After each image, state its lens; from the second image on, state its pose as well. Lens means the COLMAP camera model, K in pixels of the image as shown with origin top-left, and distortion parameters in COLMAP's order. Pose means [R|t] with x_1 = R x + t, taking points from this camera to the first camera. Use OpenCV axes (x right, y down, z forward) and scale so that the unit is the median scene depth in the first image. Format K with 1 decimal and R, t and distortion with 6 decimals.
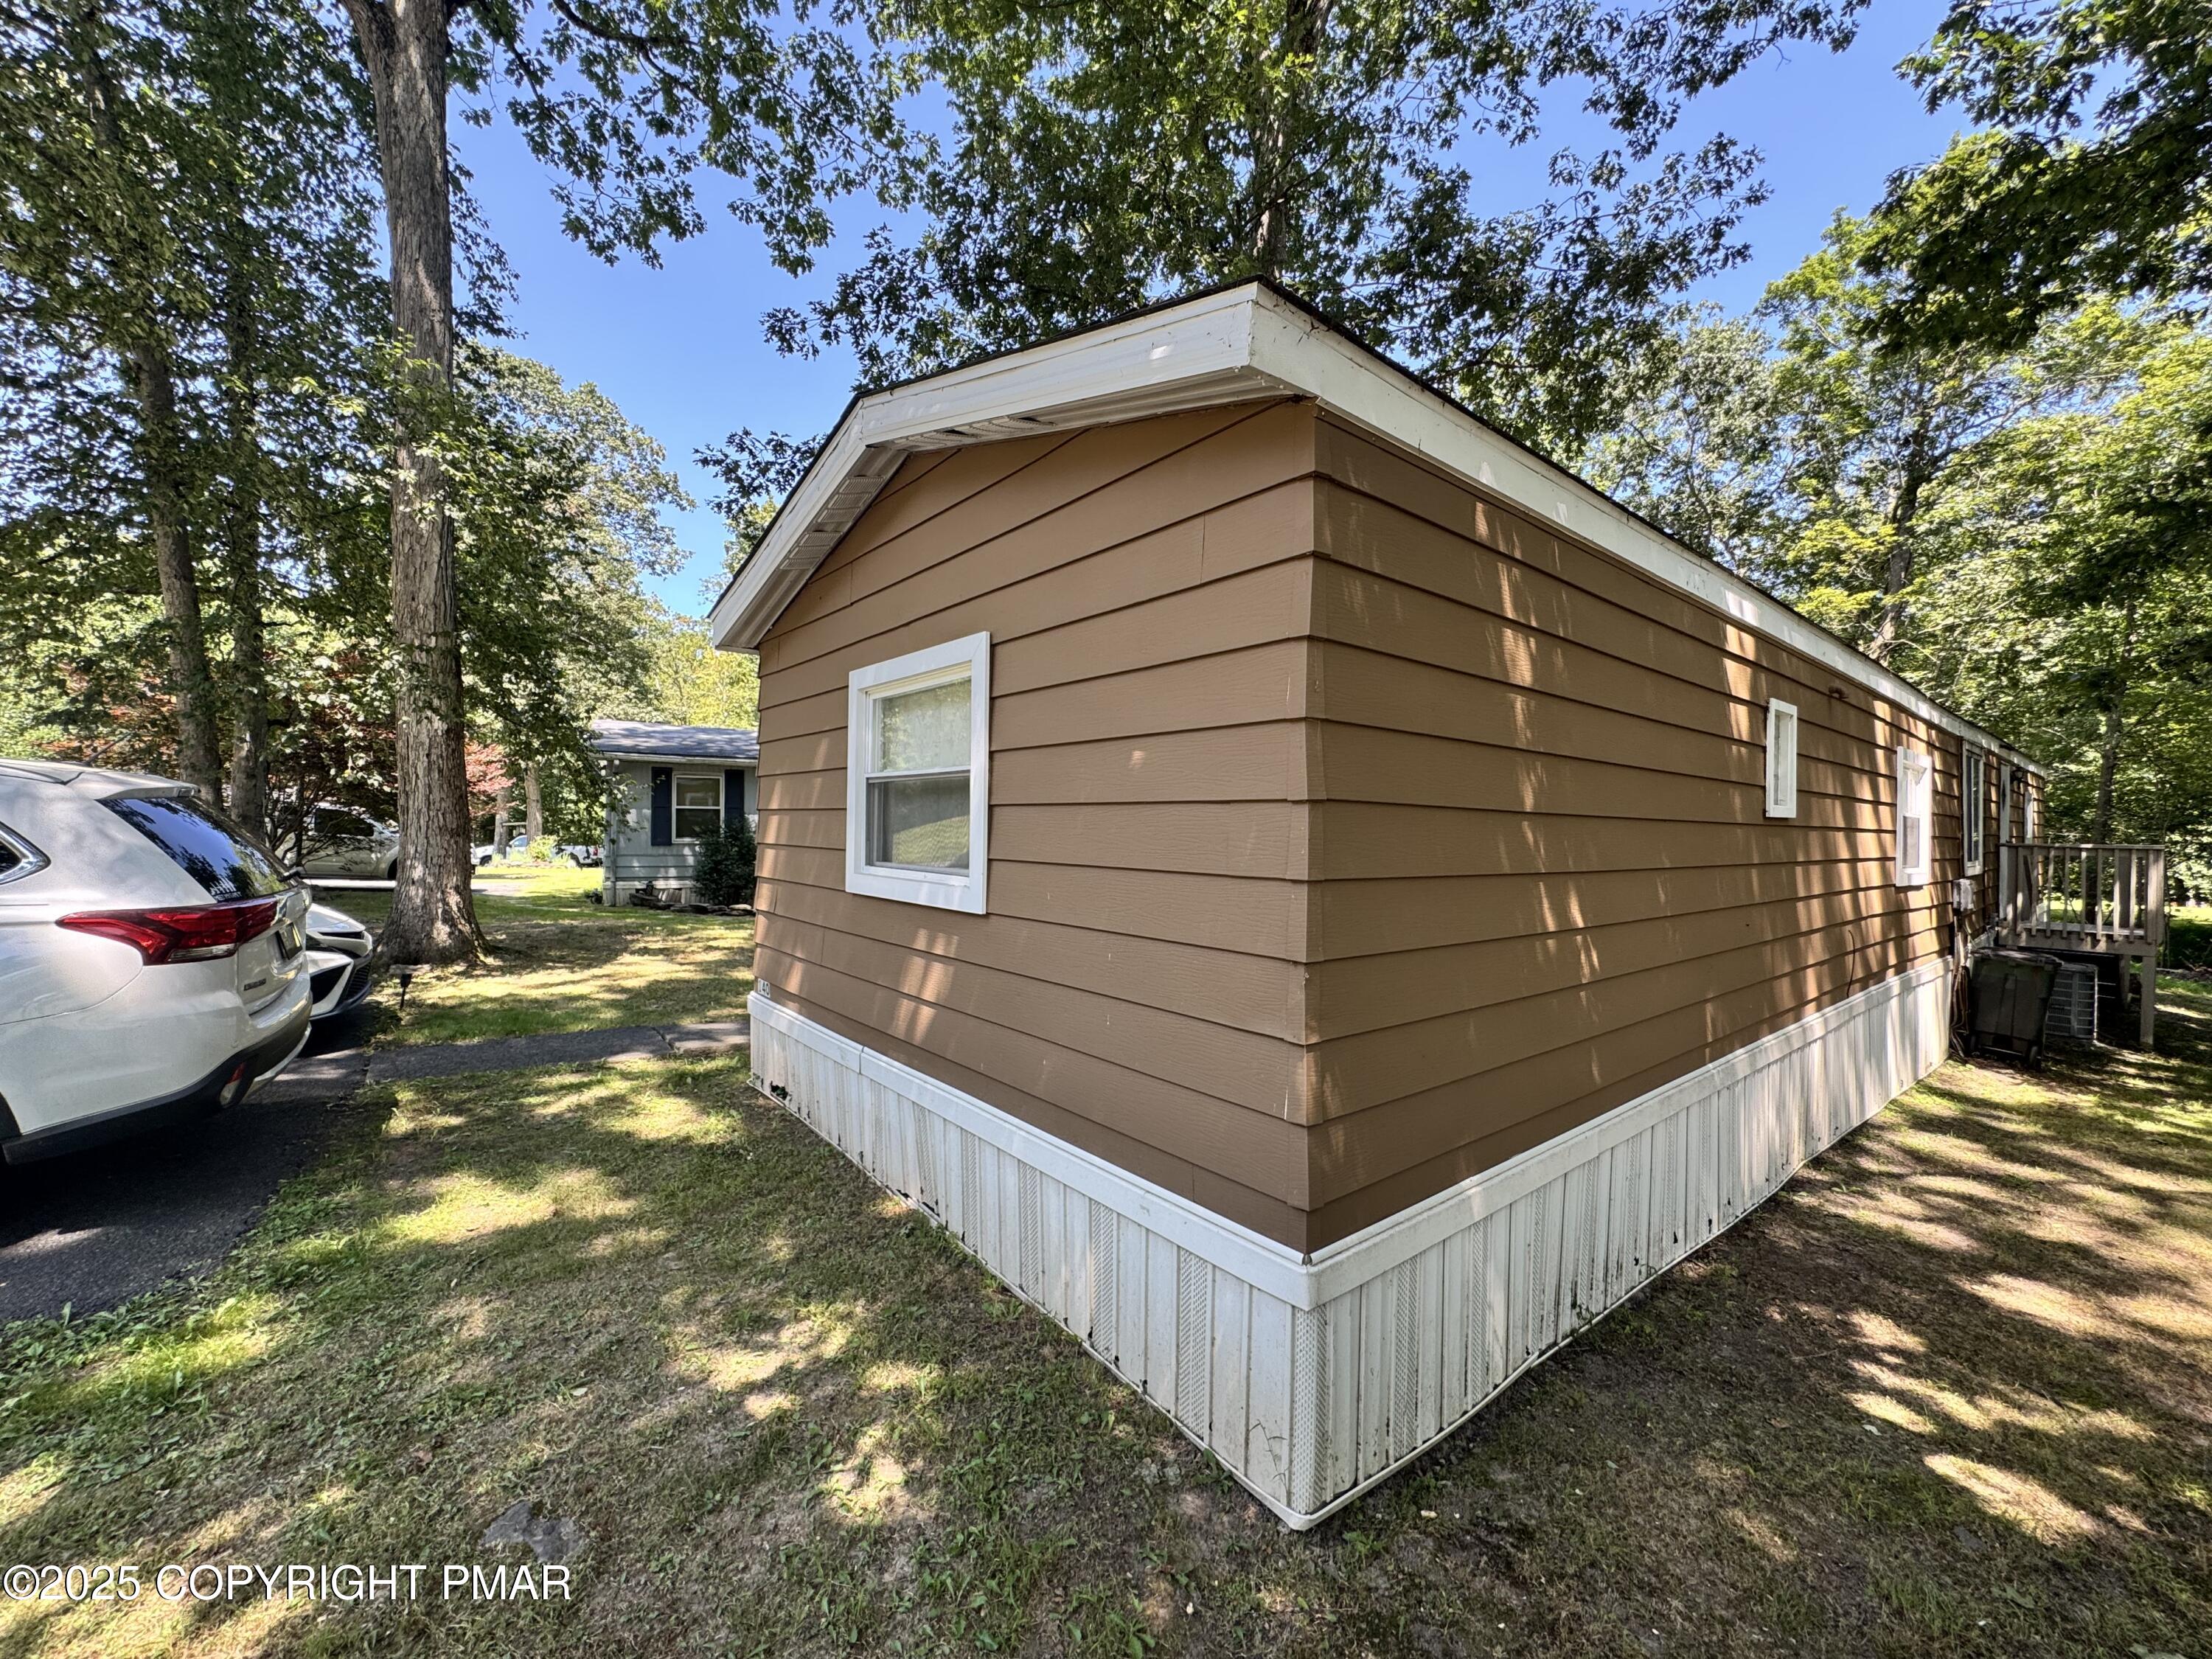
lens RADIAL K [[871.5, 0, 1094.3], [0, 871.5, 830.5], [0, 0, 1]] dist [0.000093, 0.000016]
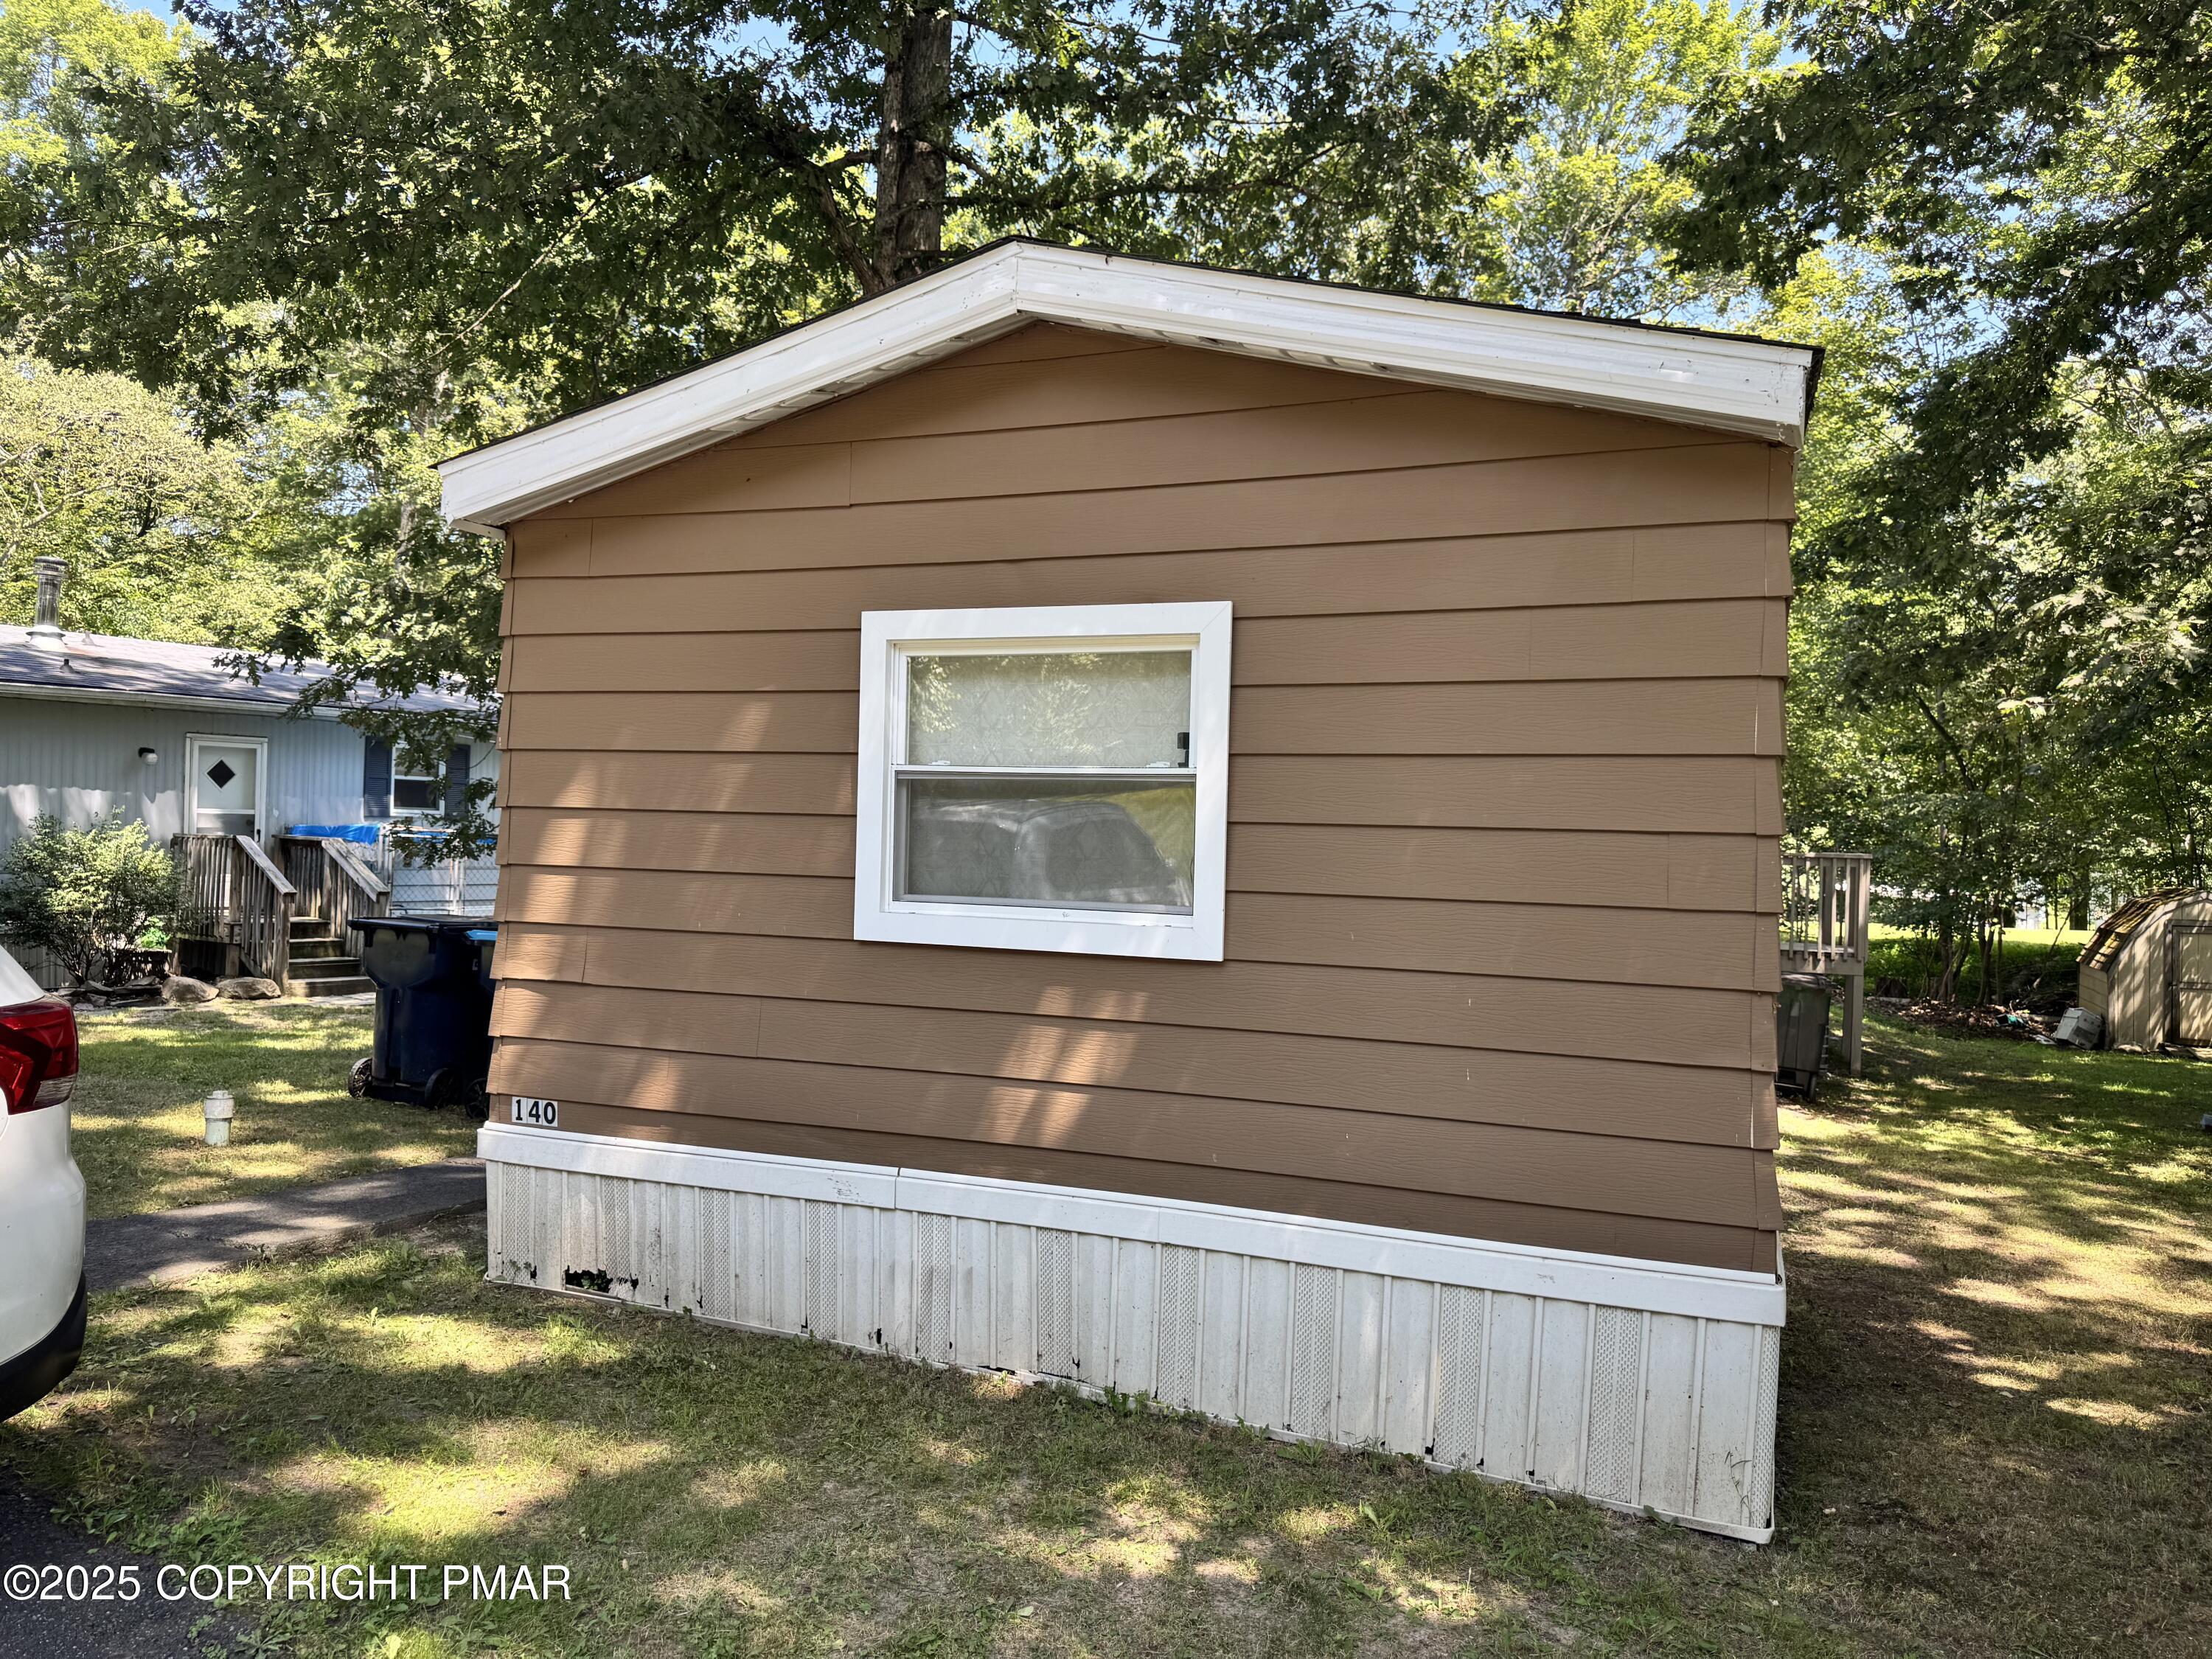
lens RADIAL K [[1532.7, 0, 1103.8], [0, 1532.7, 767.5], [0, 0, 1]] dist [0.000047, 0.000386]
pose [[0.878320, 0.025011, 0.477419, -0.849558], [-0.007712, 0.999242, -0.038161, -0.022464], [-0.478011, 0.029835, 0.877847, -0.151529]]
